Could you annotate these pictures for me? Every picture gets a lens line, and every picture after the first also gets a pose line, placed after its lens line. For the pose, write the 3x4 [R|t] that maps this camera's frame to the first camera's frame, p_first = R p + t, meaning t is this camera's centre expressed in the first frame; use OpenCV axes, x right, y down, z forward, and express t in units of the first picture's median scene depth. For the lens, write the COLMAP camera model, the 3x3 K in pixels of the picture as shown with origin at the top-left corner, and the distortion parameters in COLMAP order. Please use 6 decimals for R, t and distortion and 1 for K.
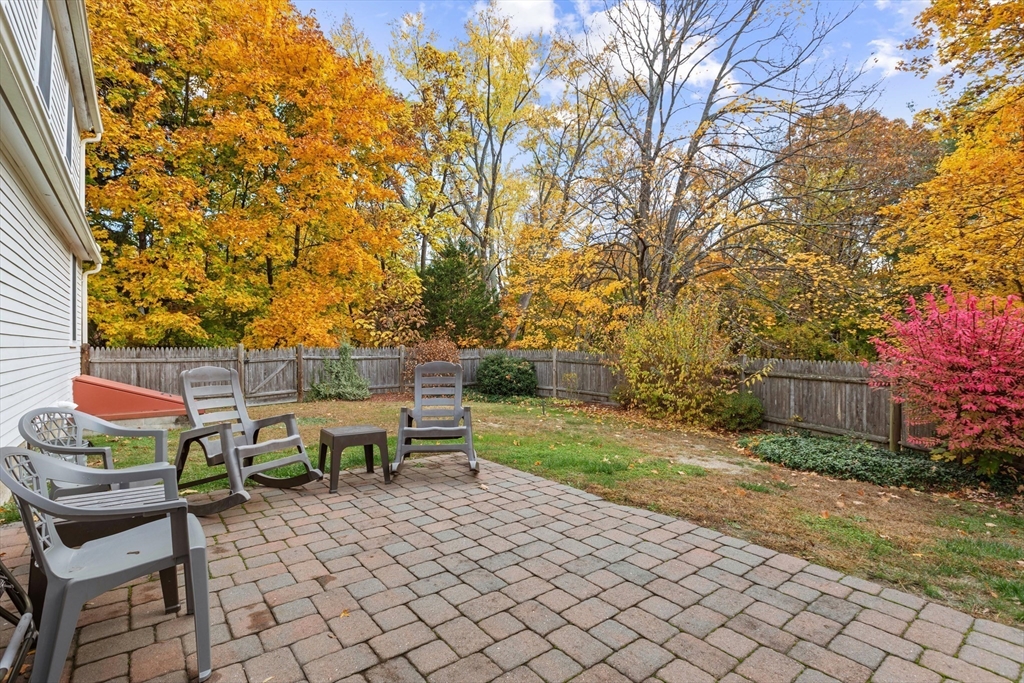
lens RADIAL K [[473.2, 0, 512.0], [0, 473.2, 341.5], [0, 0, 1]] dist [-0.001485, -0.000139]
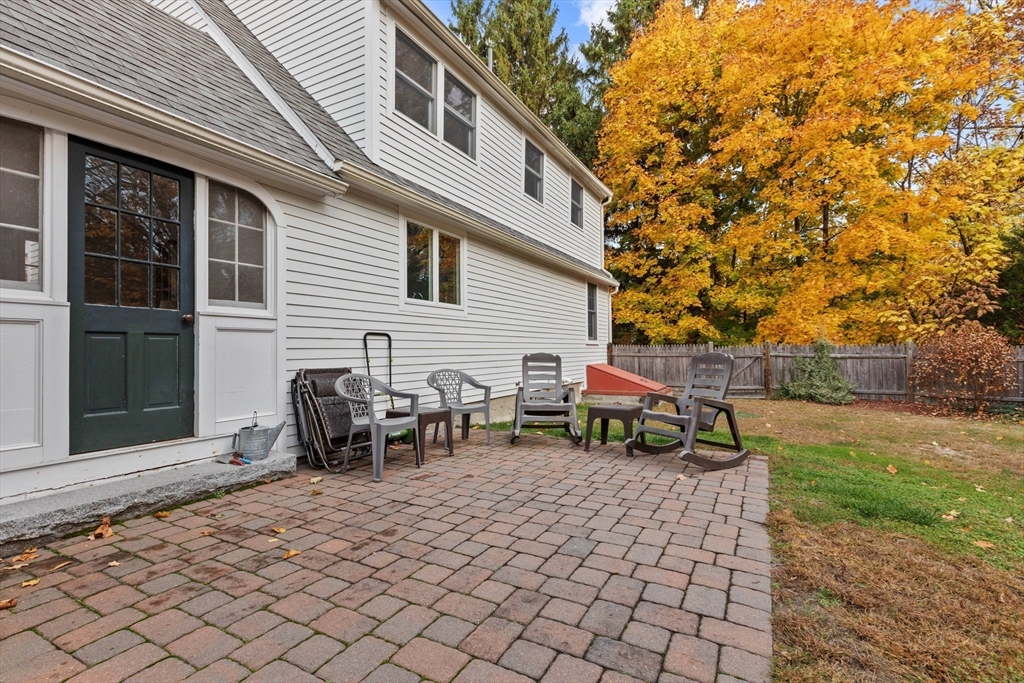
lens RADIAL K [[479.9, 0, 512.0], [0, 479.9, 341.5], [0, 0, 1]] dist [0.000667, 0.000354]
pose [[0.397448, -0.016662, -0.917473, 0.740500], [0.011879, 0.999845, -0.013012, 0.037028], [0.917548, -0.005727, 0.397585, 0.296709]]
